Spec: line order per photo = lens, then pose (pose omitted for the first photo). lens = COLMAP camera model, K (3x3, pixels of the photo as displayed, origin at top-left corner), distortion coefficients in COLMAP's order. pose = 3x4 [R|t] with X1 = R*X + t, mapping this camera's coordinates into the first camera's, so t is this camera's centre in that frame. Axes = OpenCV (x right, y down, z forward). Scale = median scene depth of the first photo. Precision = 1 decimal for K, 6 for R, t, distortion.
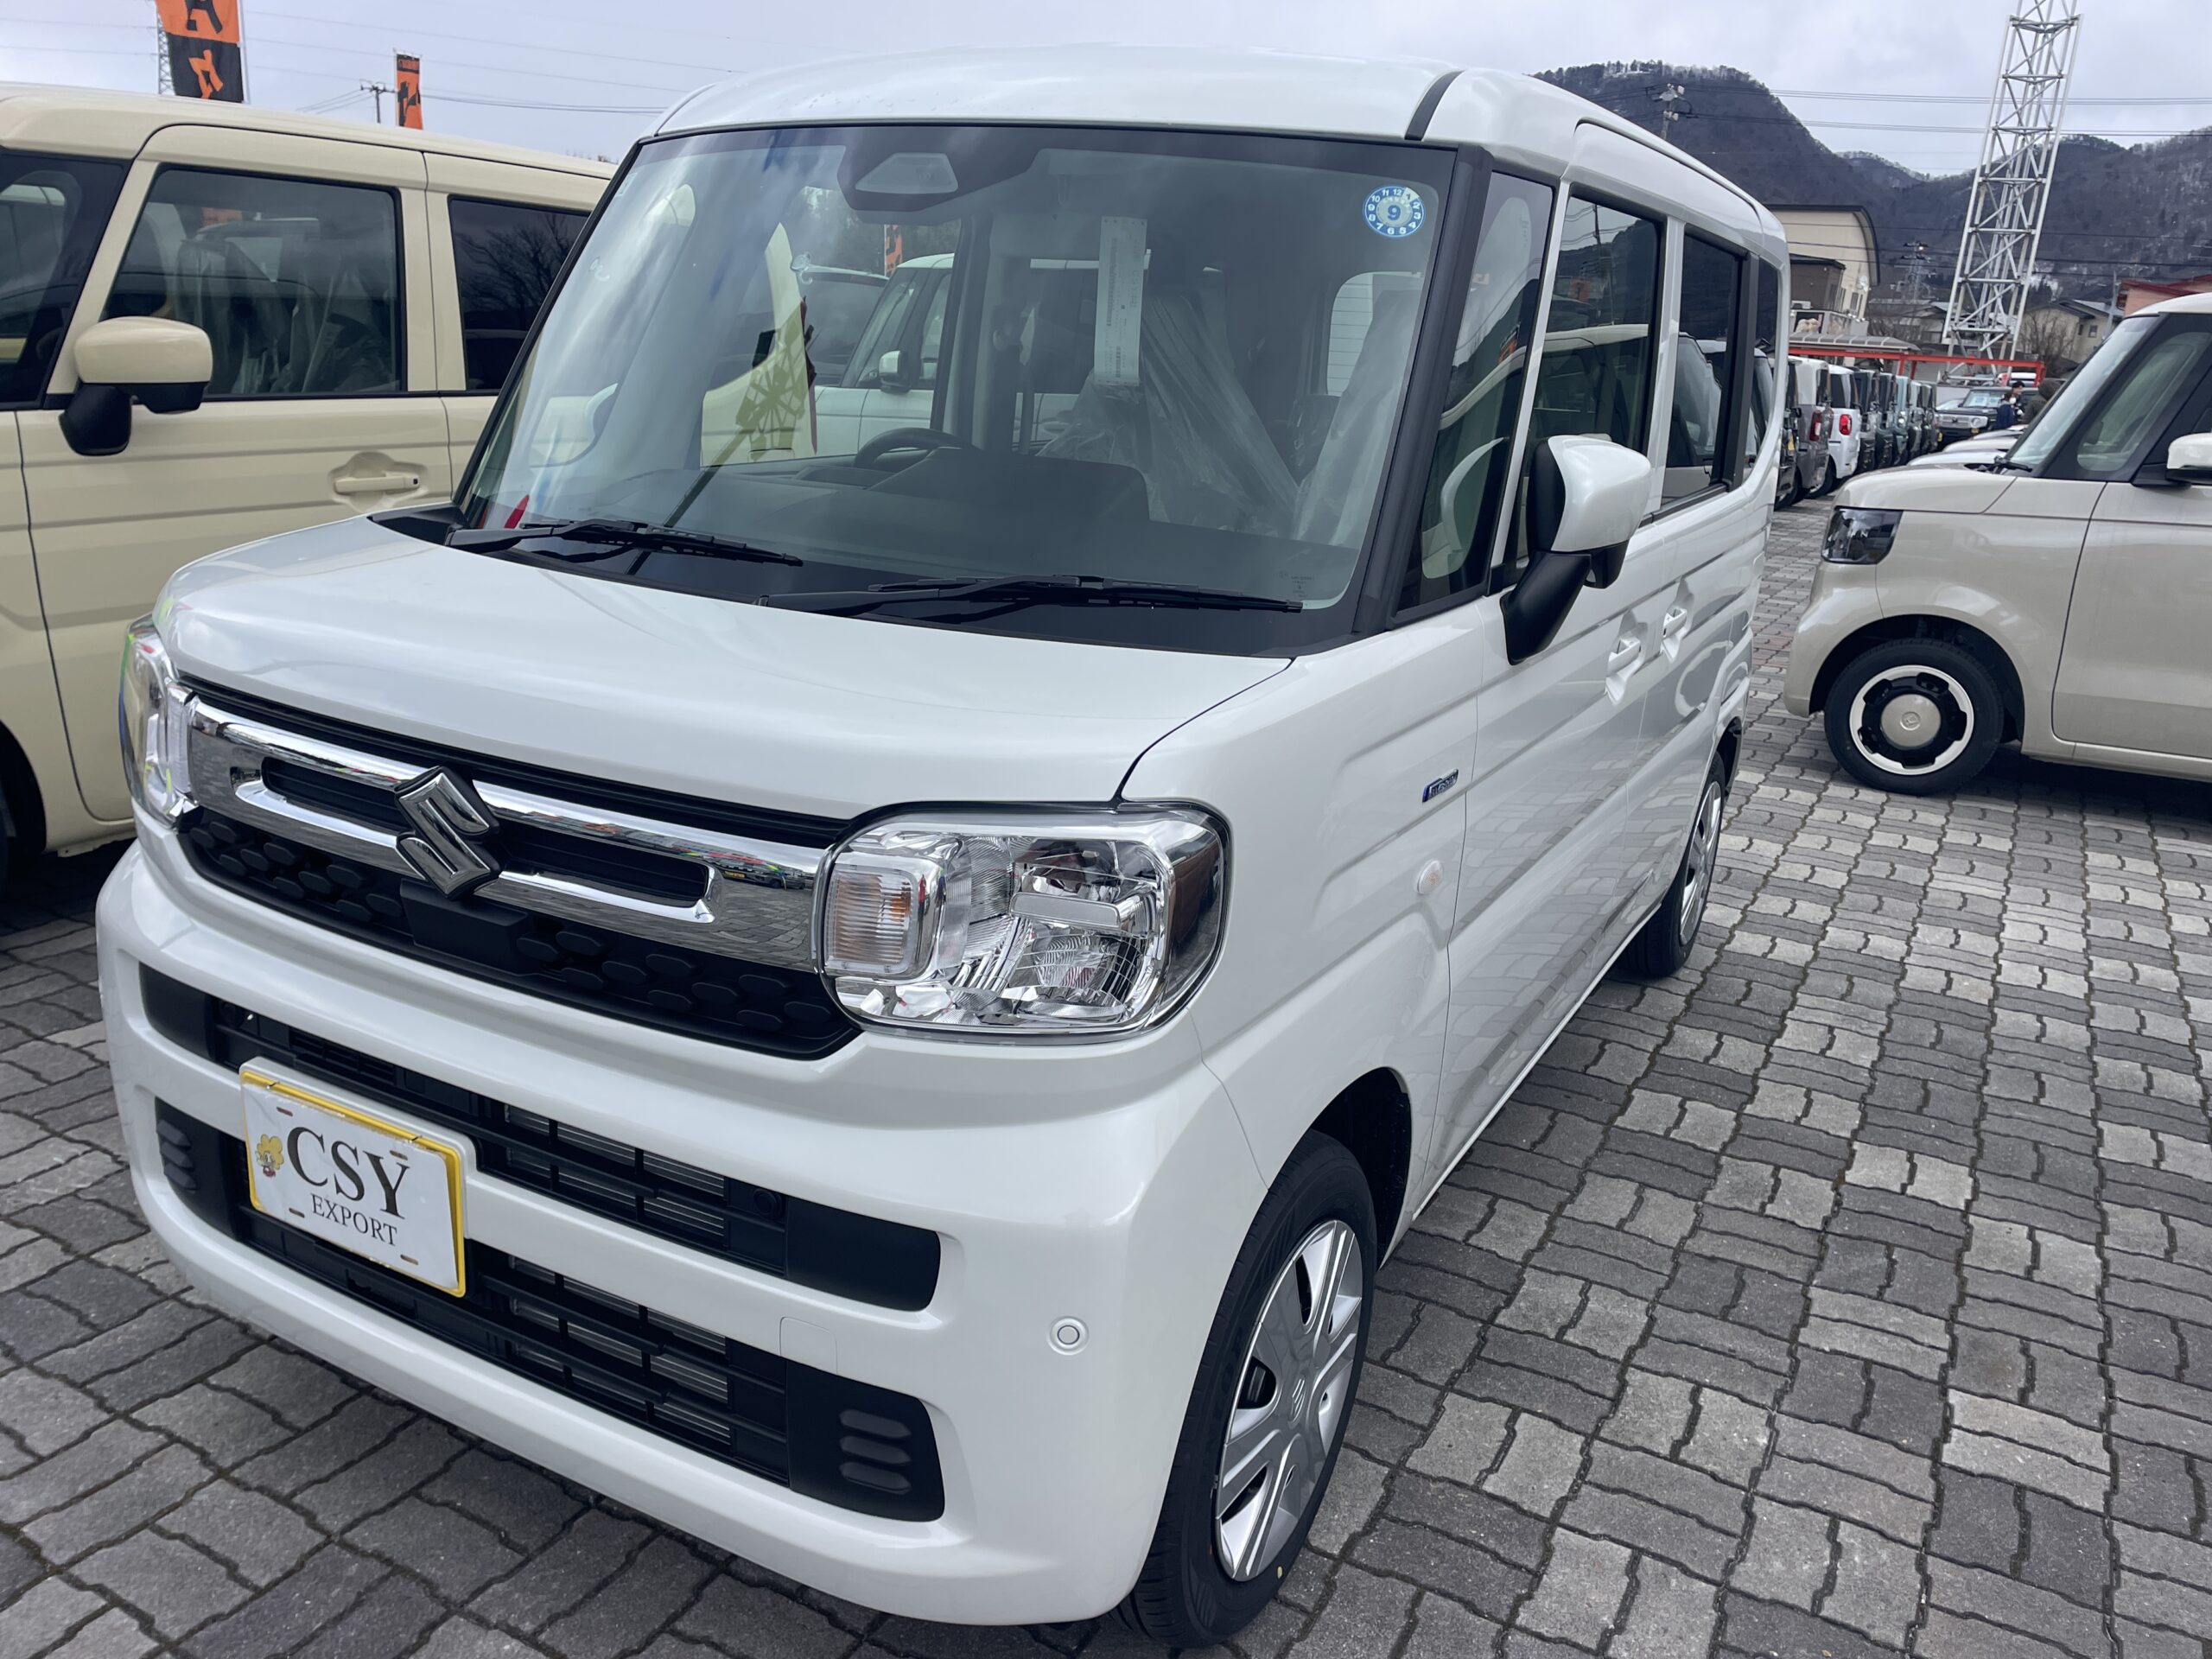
lens RADIAL K [[1690.9, 0, 1106.2], [0, 1690.9, 843.6], [0, 0, 1]] dist [0.059292, -0.059374]
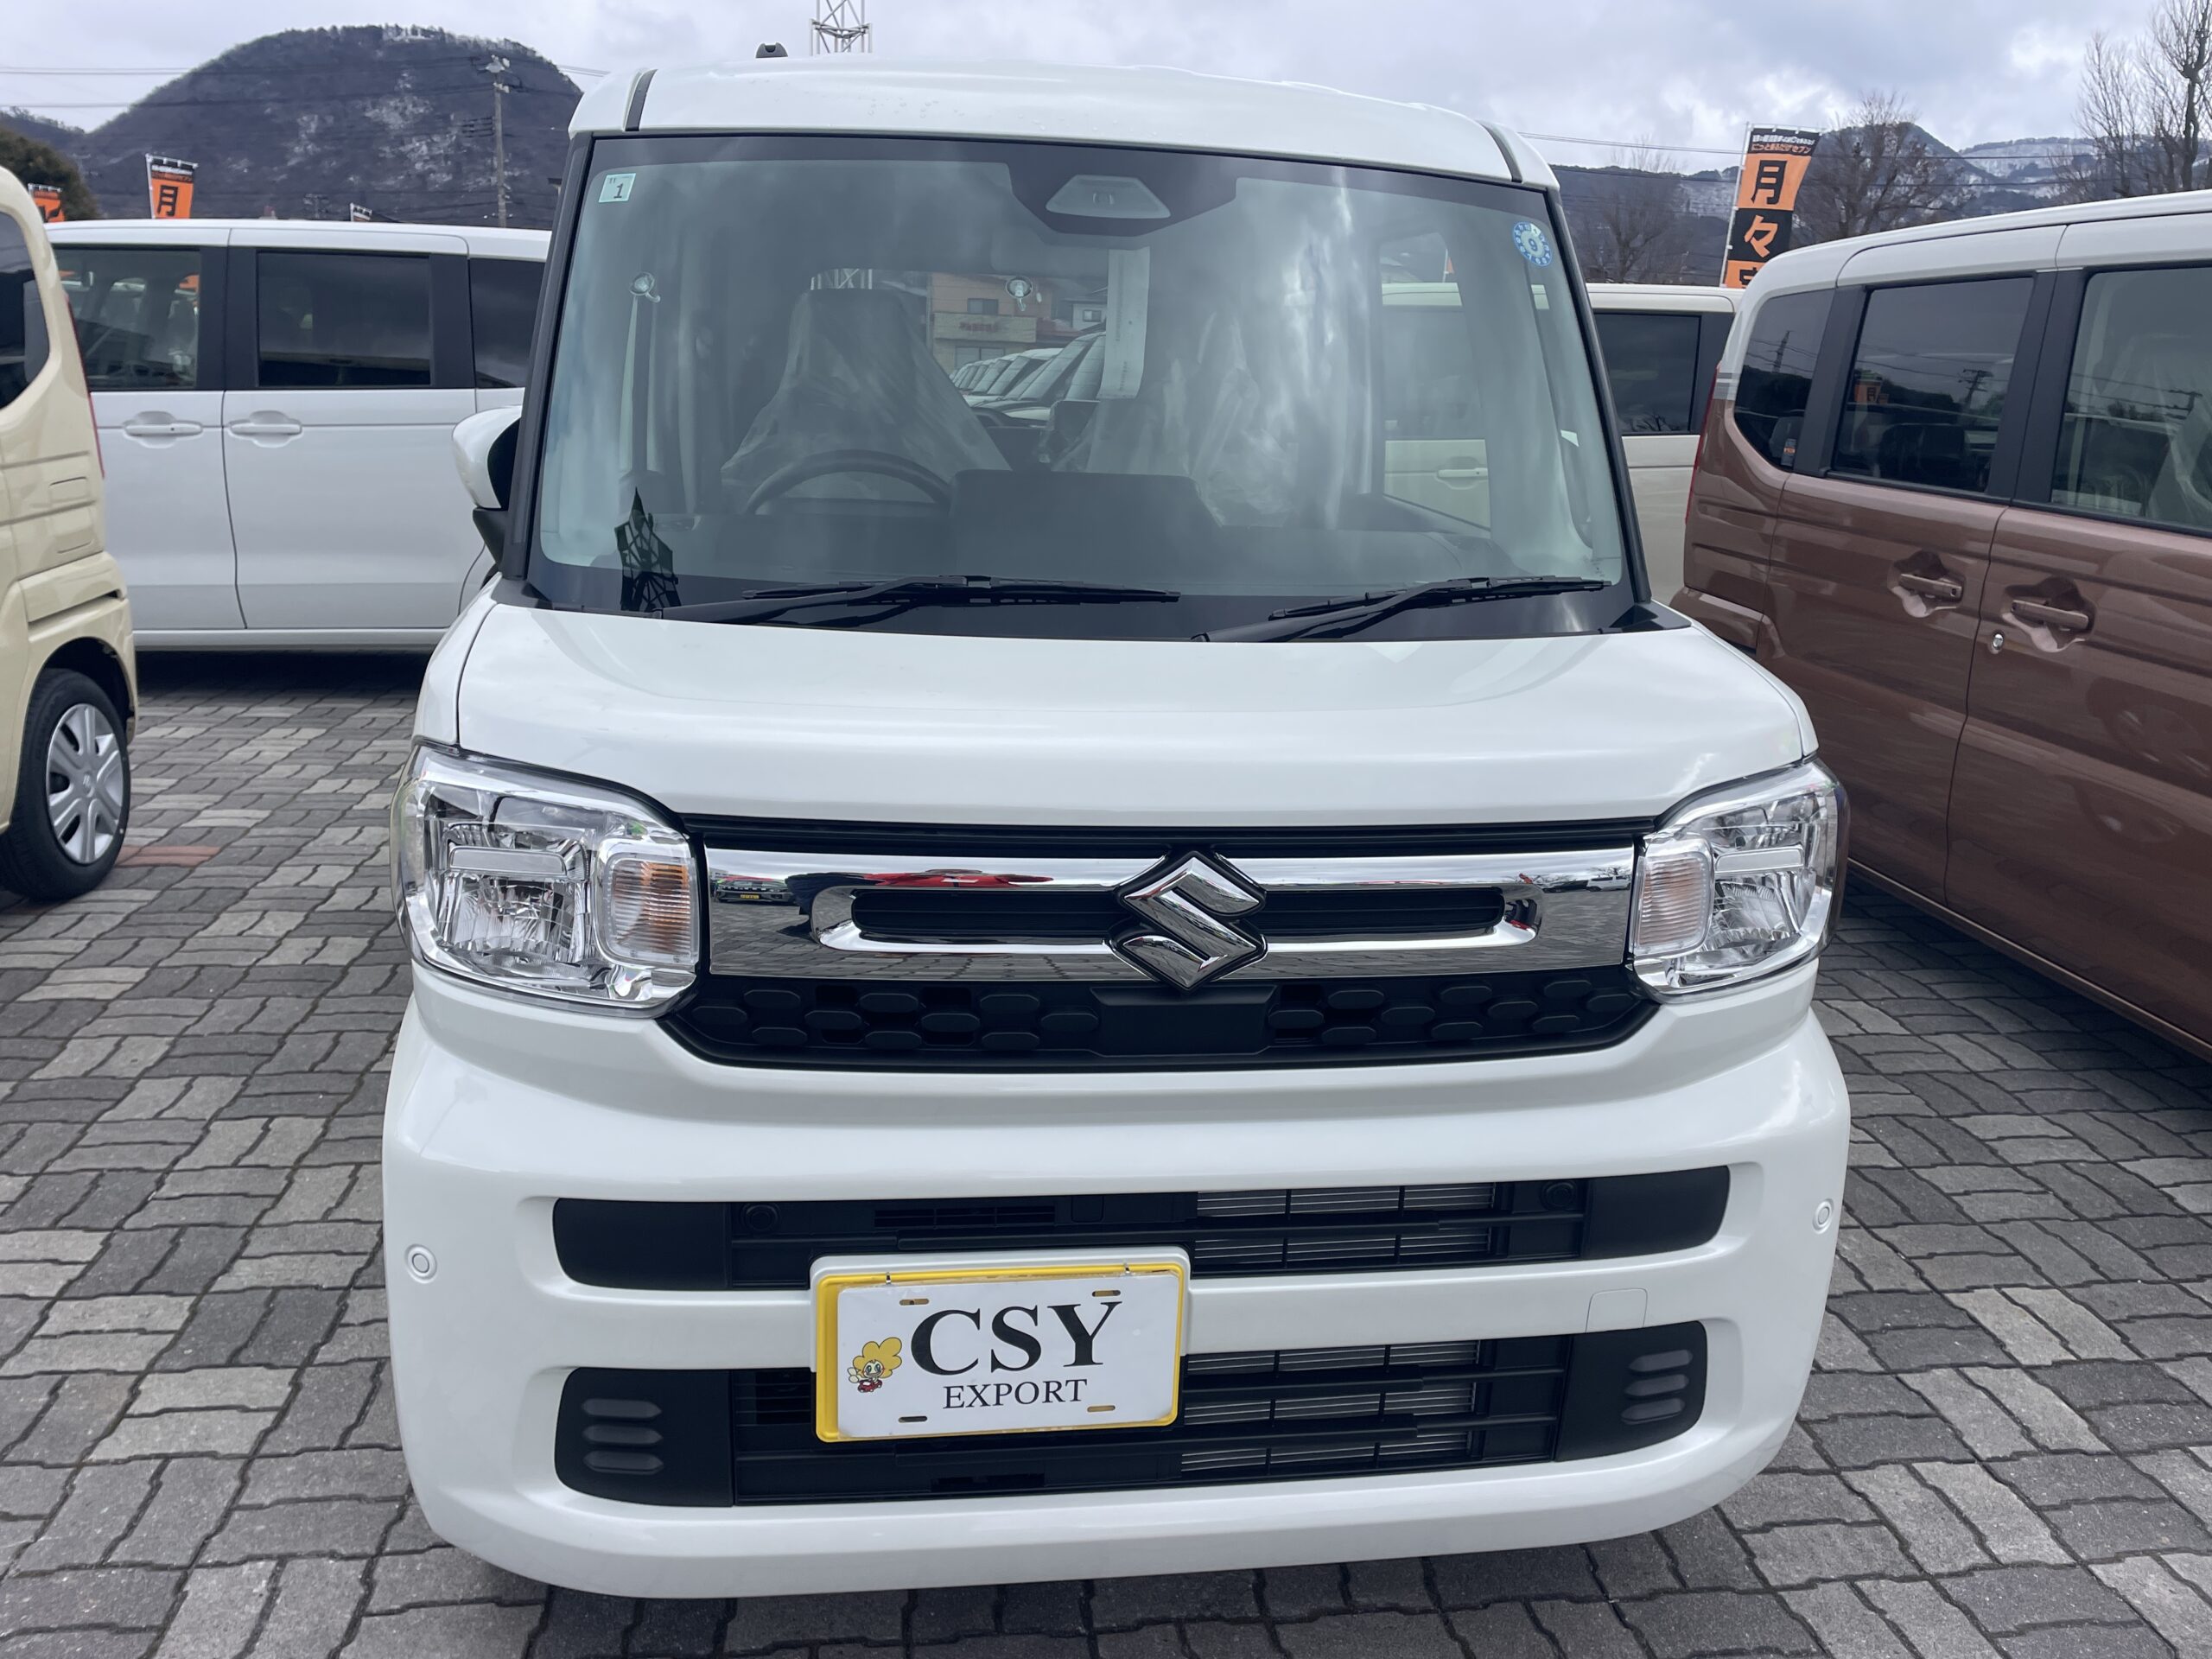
lens RADIAL K [[1690.9, 0, 1106.4], [0, 1690.9, 817.3], [0, 0, 1]] dist [0.059292, -0.059374]
pose [[0.804995, -0.181313, 0.564898, -0.921364], [0.180792, 0.981839, 0.057502, -0.122069], [-0.565064, 0.055840, 0.823155, 0.261876]]
